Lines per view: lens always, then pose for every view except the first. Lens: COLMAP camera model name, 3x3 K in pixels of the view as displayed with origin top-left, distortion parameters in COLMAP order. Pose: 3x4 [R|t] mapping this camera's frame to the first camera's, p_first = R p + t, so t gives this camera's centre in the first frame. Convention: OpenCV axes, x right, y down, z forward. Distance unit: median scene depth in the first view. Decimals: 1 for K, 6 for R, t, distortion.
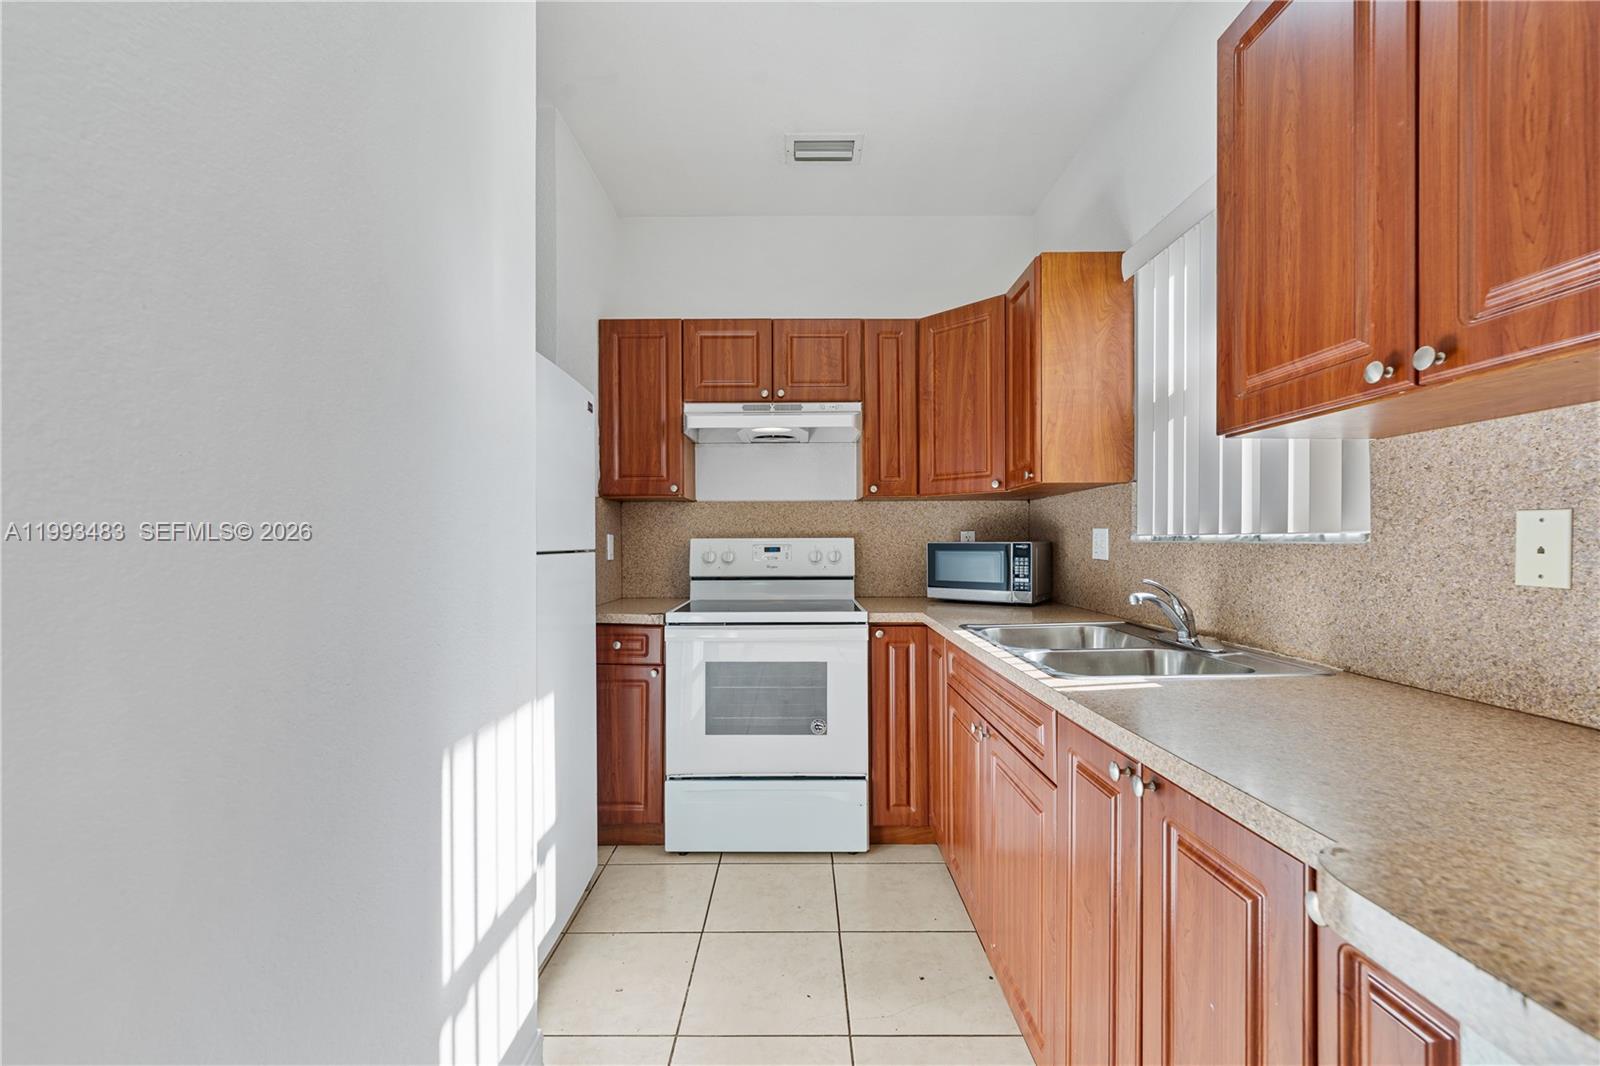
lens RADIAL K [[651.4, 0, 798.3], [0, 651.4, 539.2], [0, 0, 1]] dist [-0.001488, -0.001584]
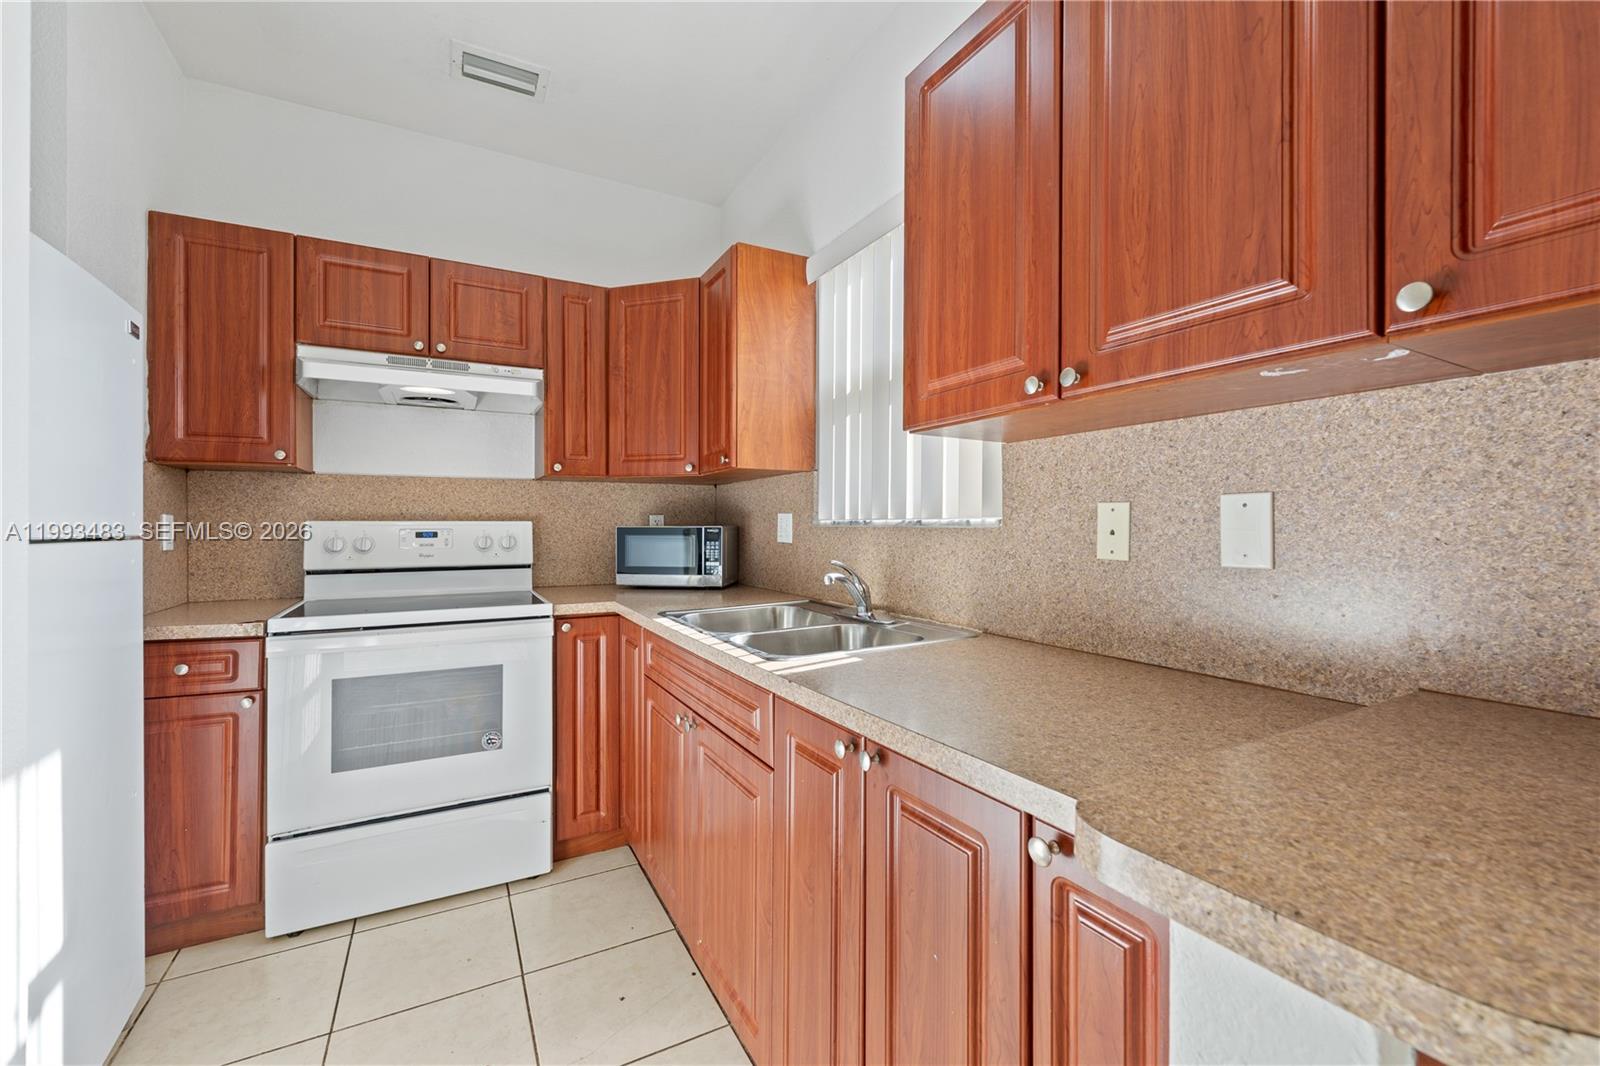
lens RADIAL K [[651.4, 0, 797.0], [0, 651.4, 523.3], [0, 0, 1]] dist [-0.001488, -0.001584]
pose [[0.878480, 0.004026, 0.477763, -0.030482], [-0.003658, 0.999992, -0.001699, 0.001382], [-0.477766, -0.000256, 0.878487, 0.059611]]
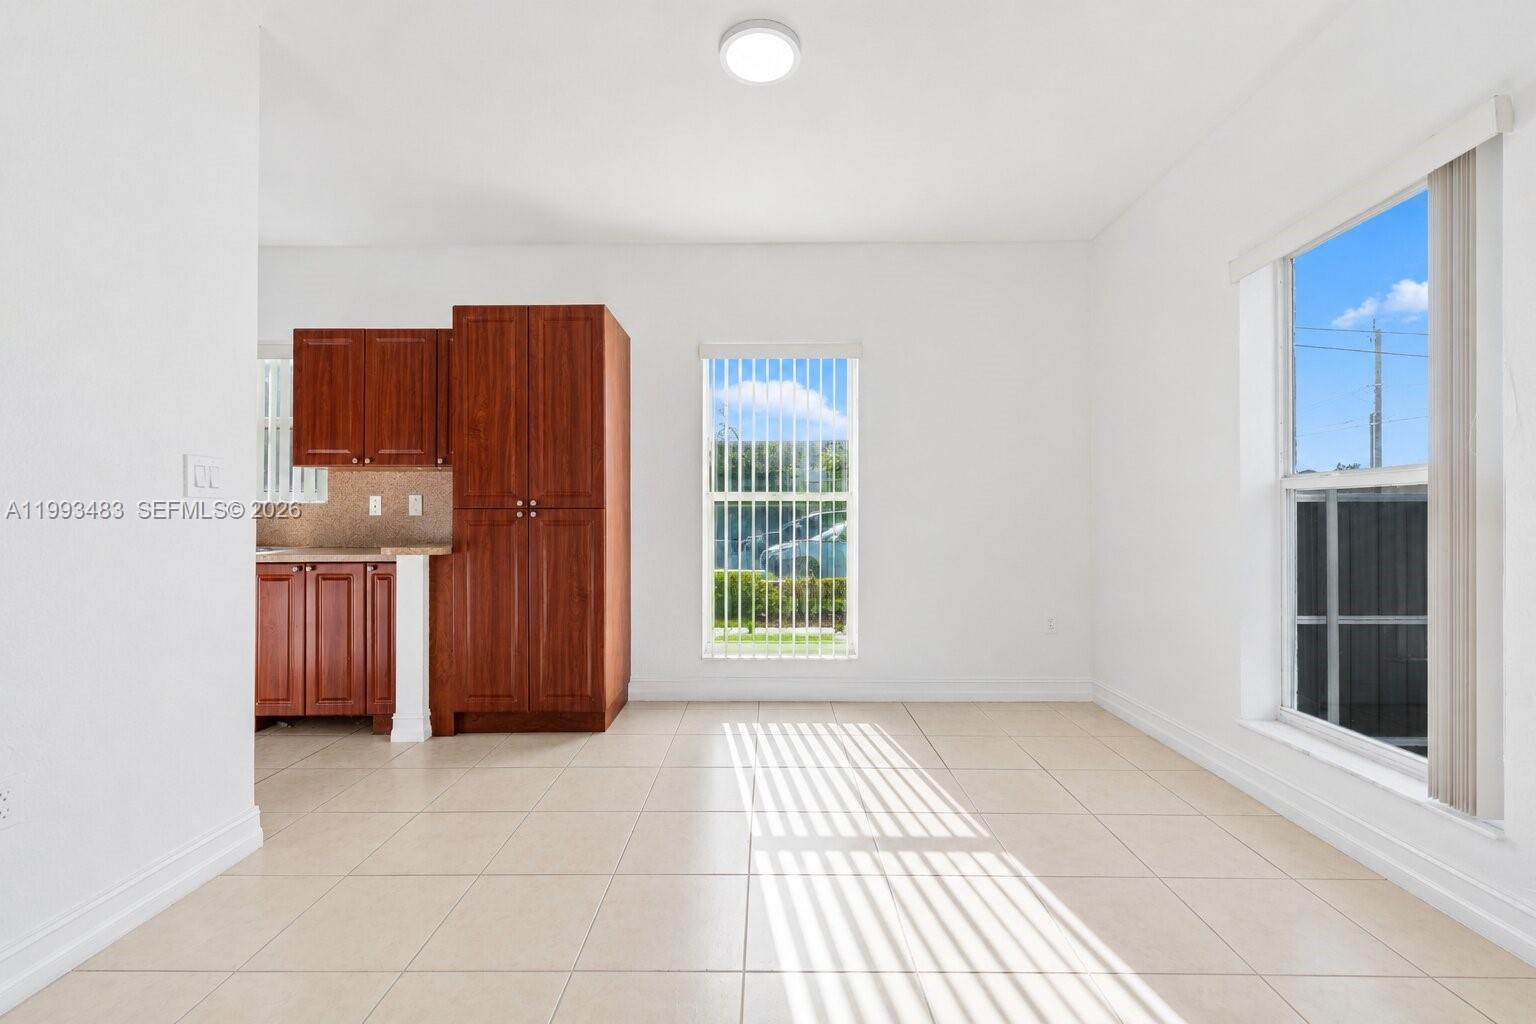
lens RADIAL K [[628.4, 0, 759.3], [0, 628.4, 515.4], [0, 0, 1]] dist [-0.008165, 0.001097]
pose [[0.008400, 0.009611, 0.999919, -1.233055], [-0.002633, 0.999951, -0.009589, 0.048010], [-0.999961, -0.002552, 0.008425, -0.642303]]
